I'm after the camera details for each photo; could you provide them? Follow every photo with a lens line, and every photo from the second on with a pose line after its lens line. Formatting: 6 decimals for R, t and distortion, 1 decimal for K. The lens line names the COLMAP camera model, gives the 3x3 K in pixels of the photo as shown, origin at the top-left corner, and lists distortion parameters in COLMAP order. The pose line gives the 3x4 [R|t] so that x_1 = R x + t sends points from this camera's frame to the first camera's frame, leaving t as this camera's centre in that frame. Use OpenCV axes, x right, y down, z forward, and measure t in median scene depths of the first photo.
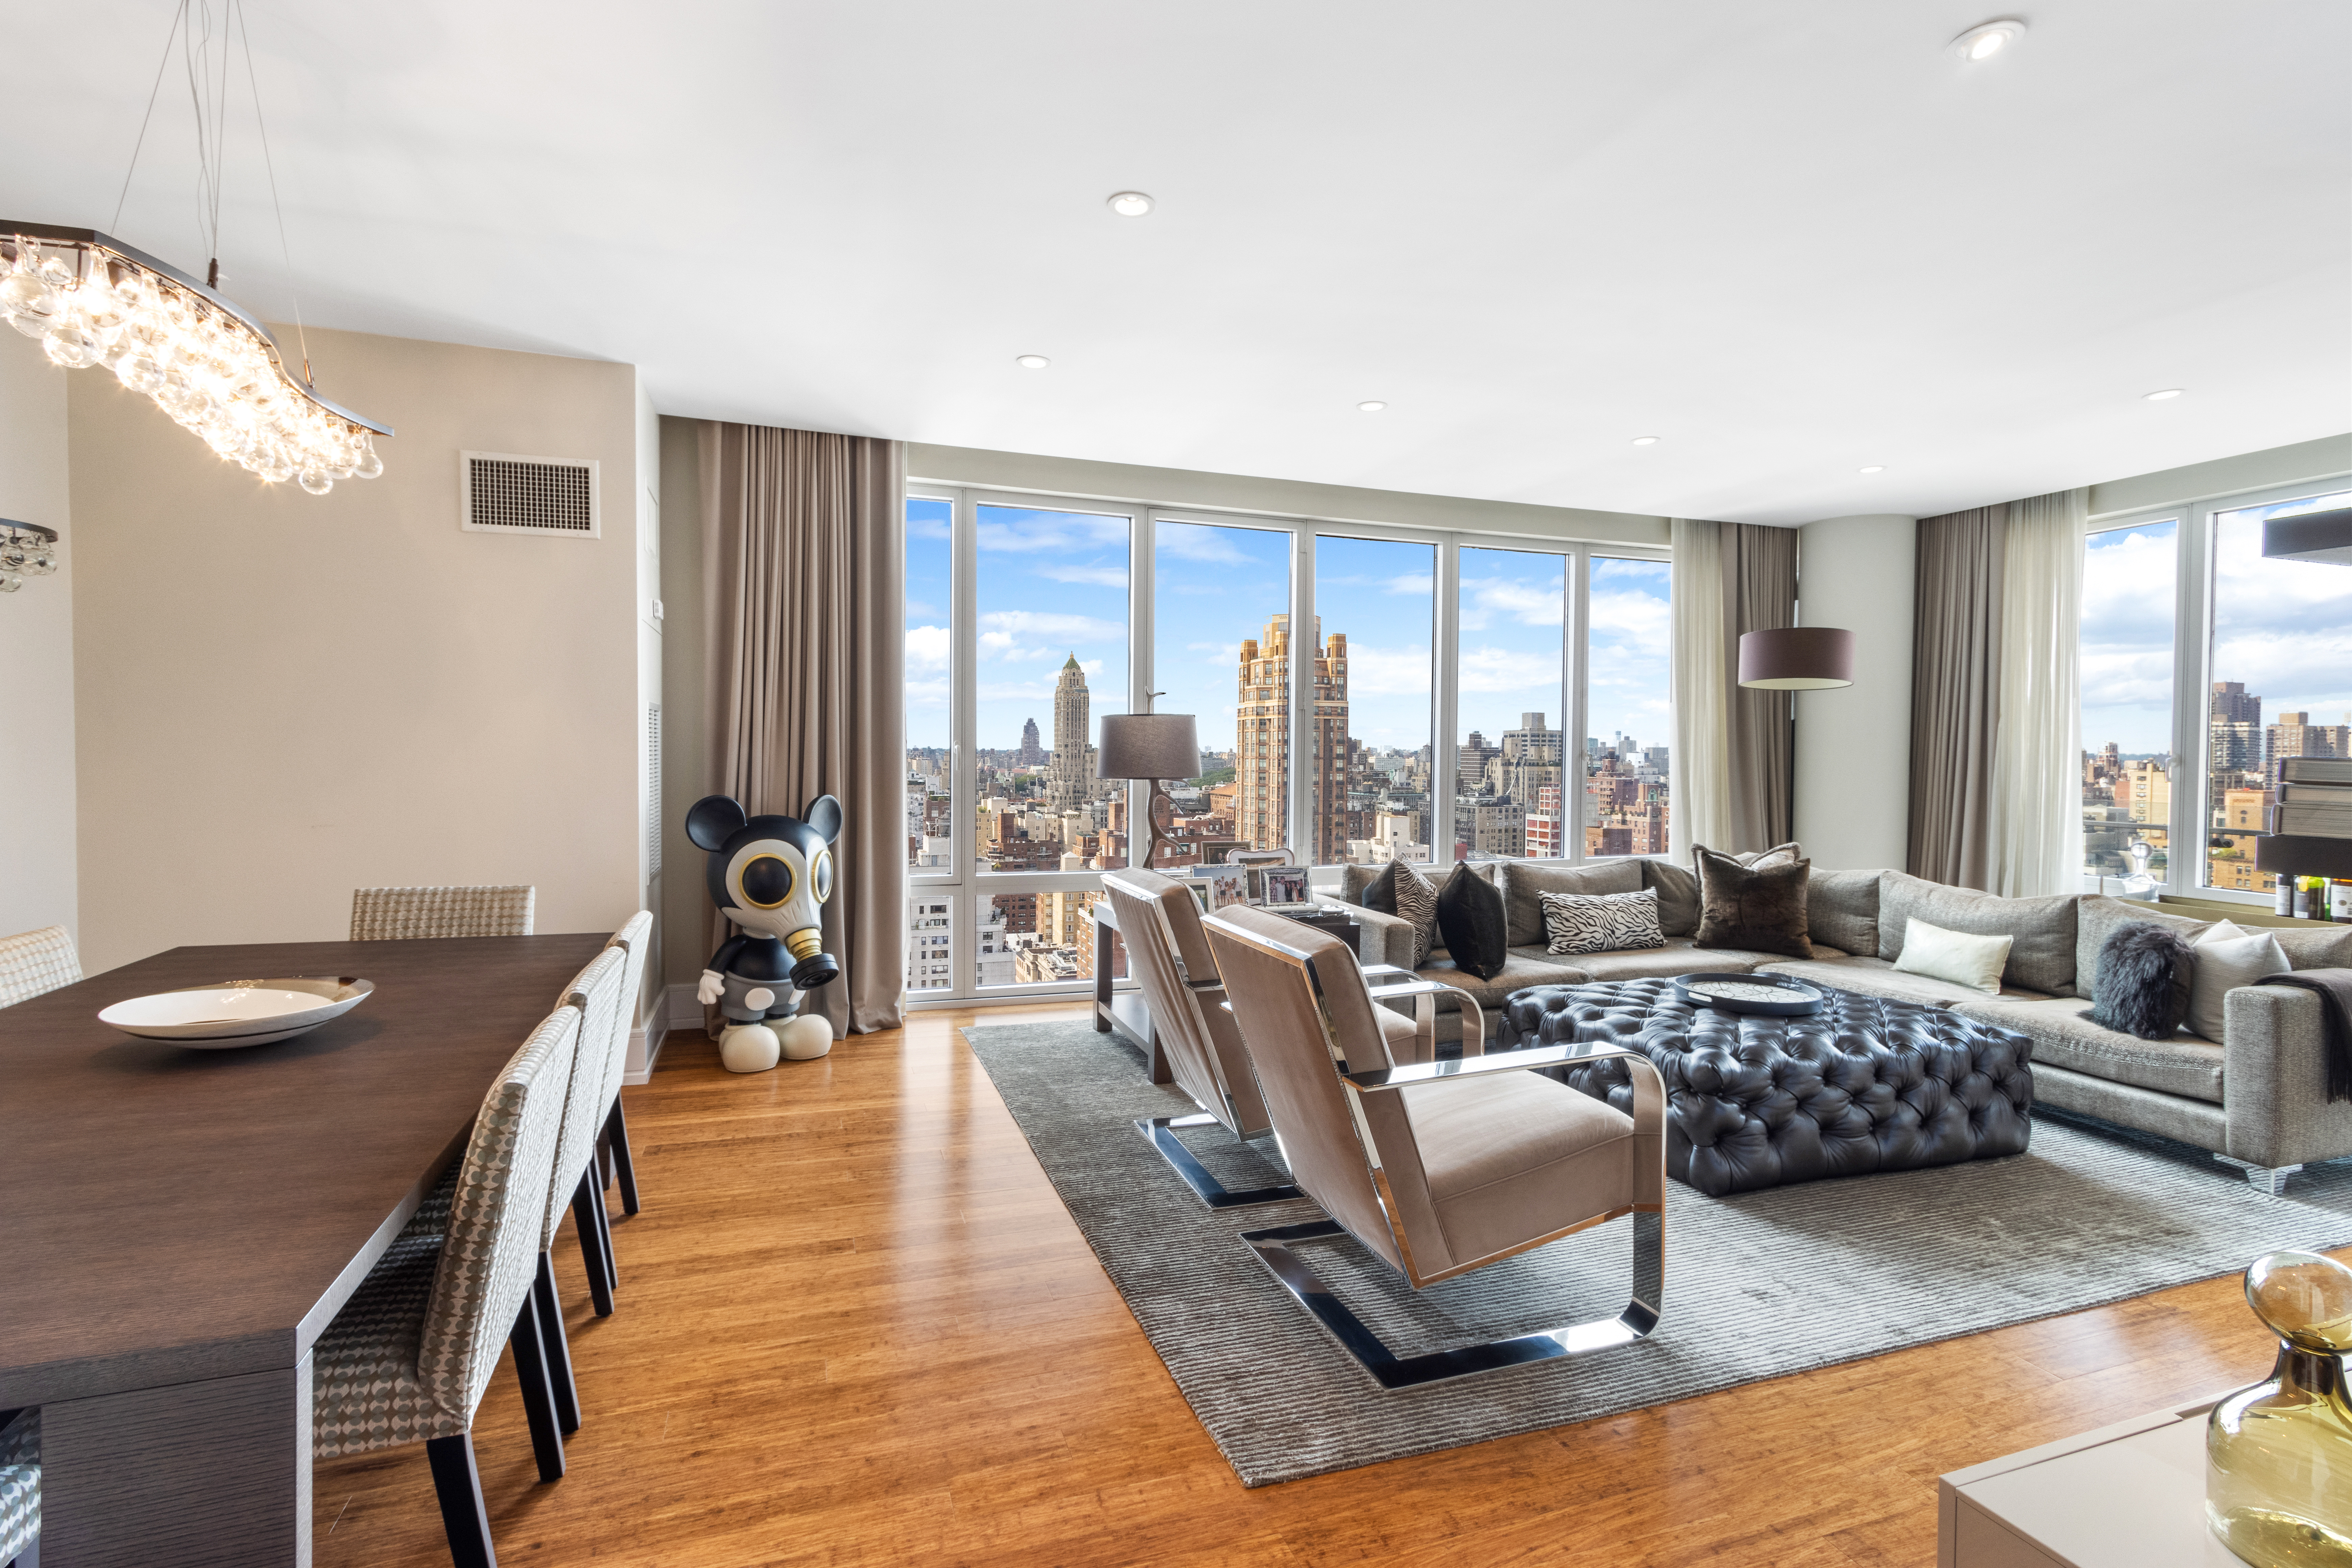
lens RADIAL K [[1083.6, 0, 1154.9], [0, 1083.6, 782.1], [0, 0, 1]] dist [0.008127, -0.001871]
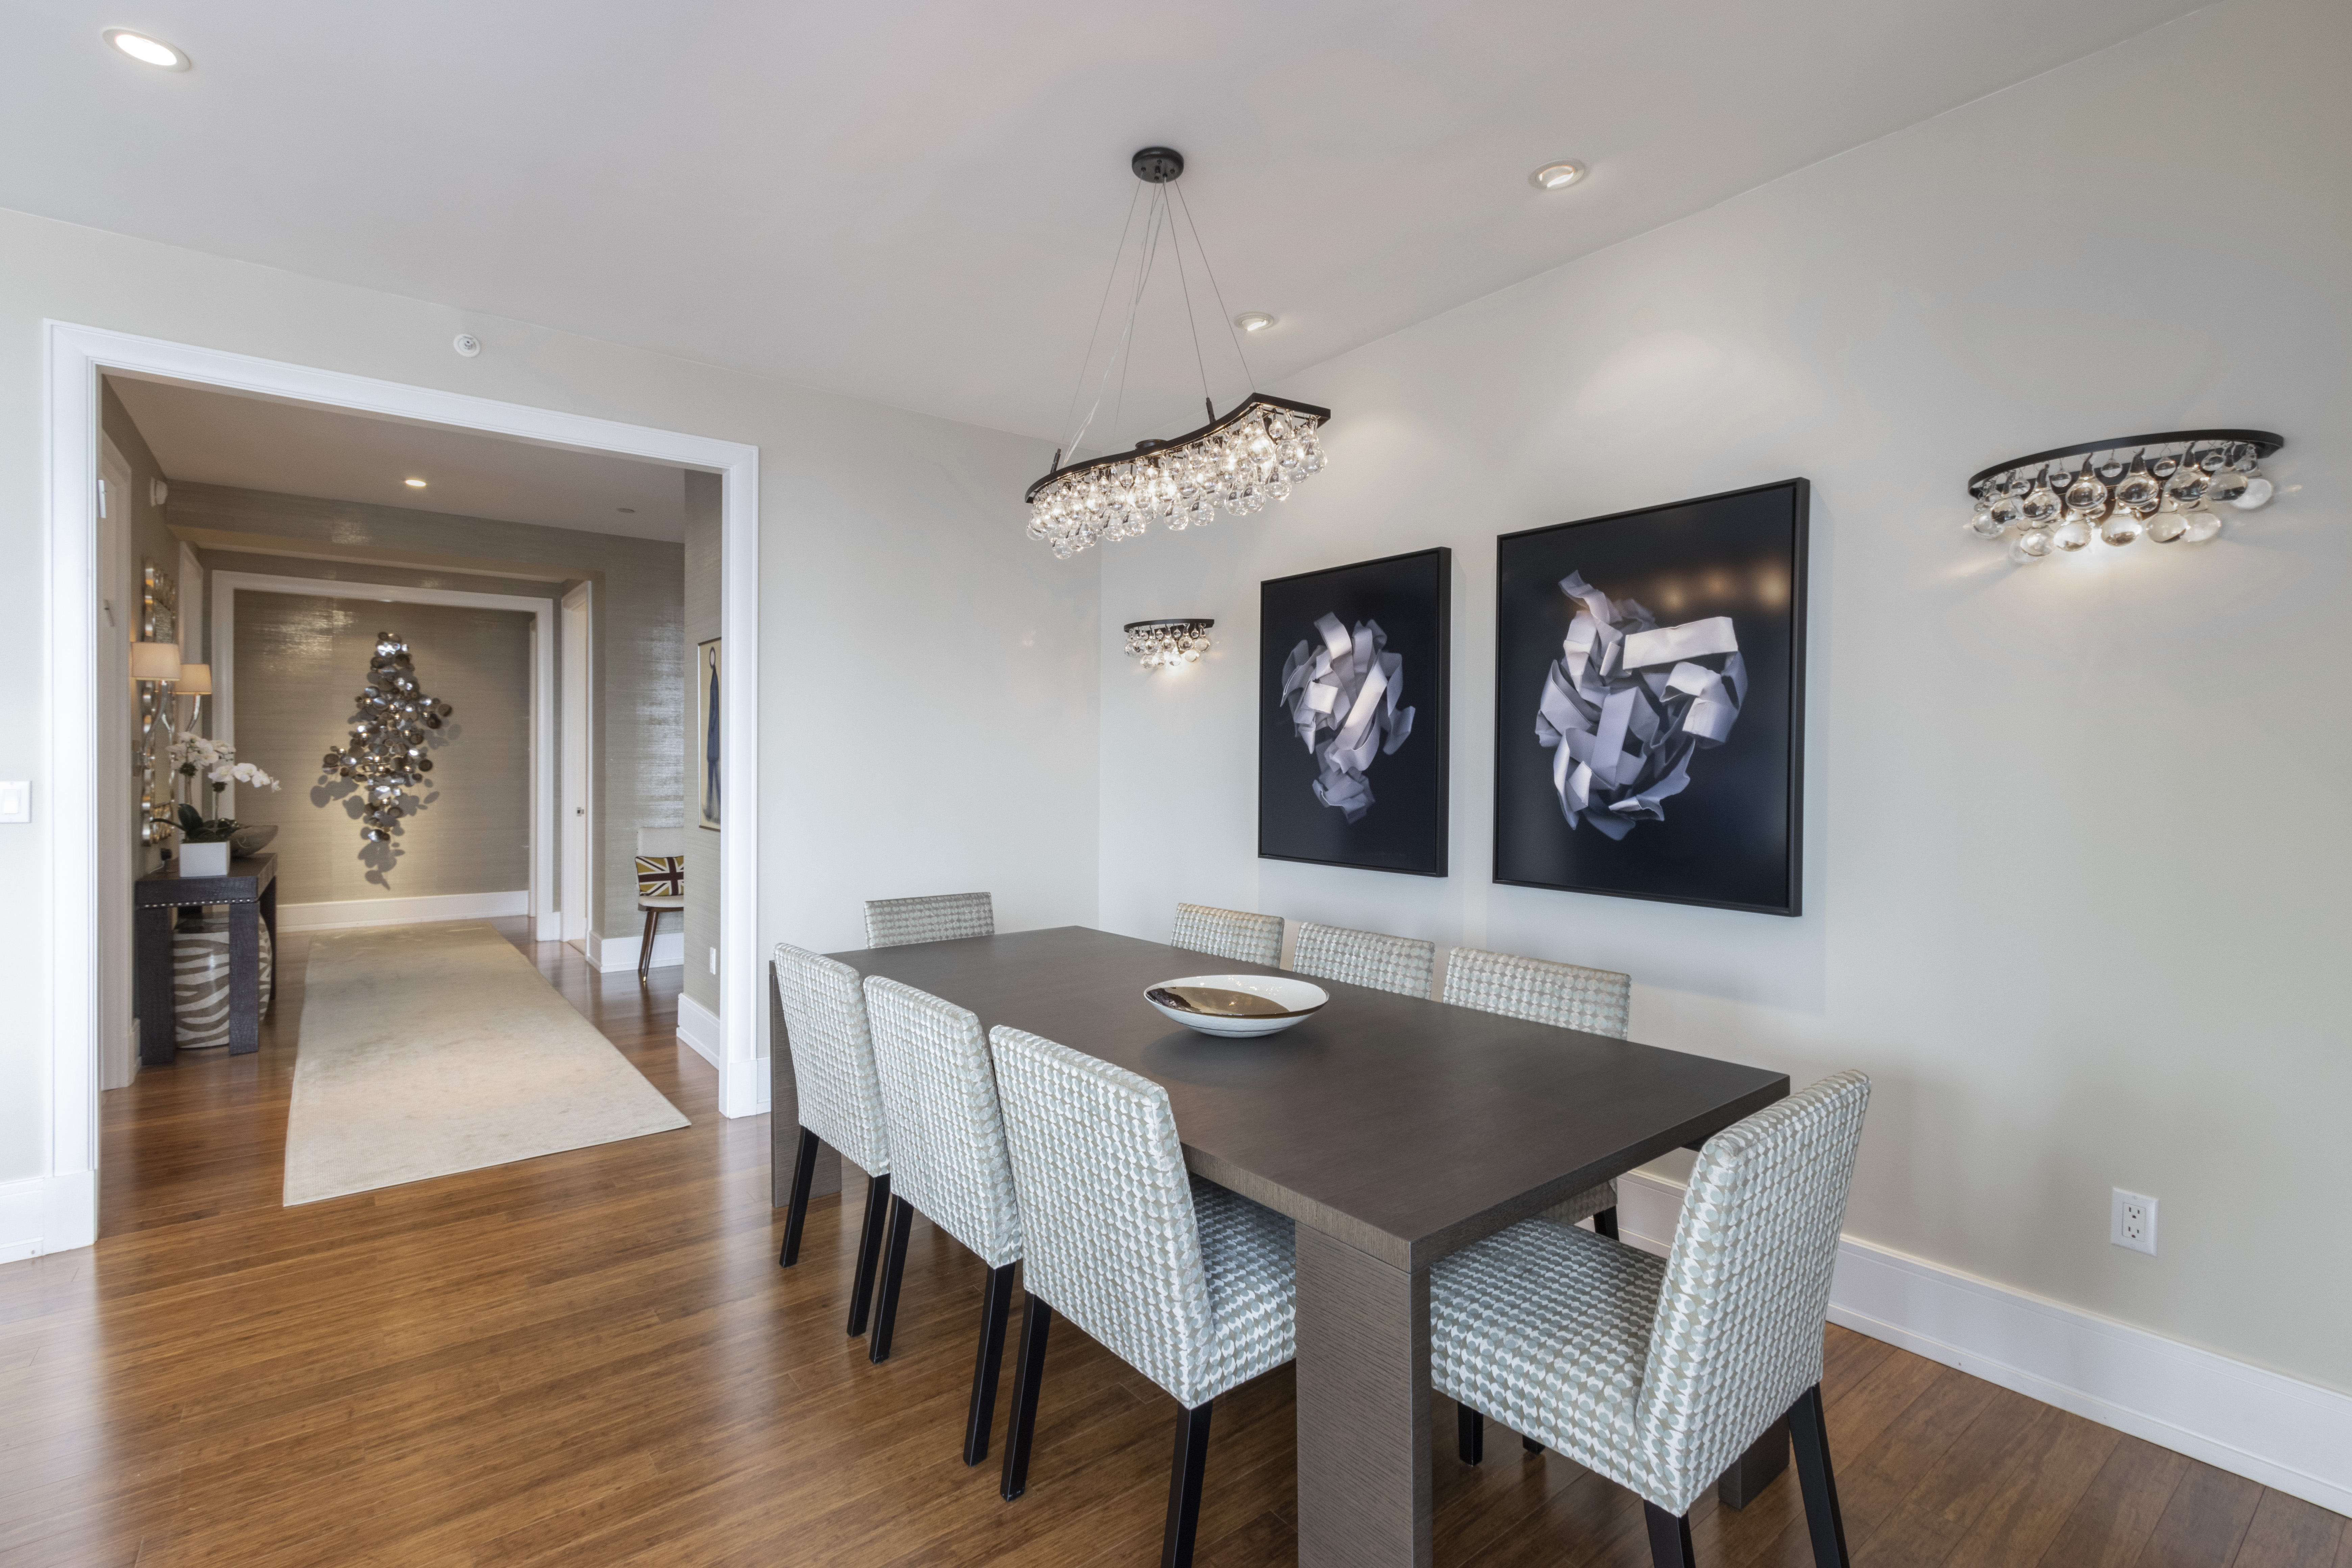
lens RADIAL K [[1083.6, 0, 1185.7], [0, 1083.6, 778.8], [0, 0, 1]] dist [0.008127, -0.001871]
pose [[-0.940636, -0.014500, -0.339107, -0.303357], [-0.025066, 0.999326, 0.026801, -0.040634], [0.338490, 0.033711, -0.940366, 1.485715]]
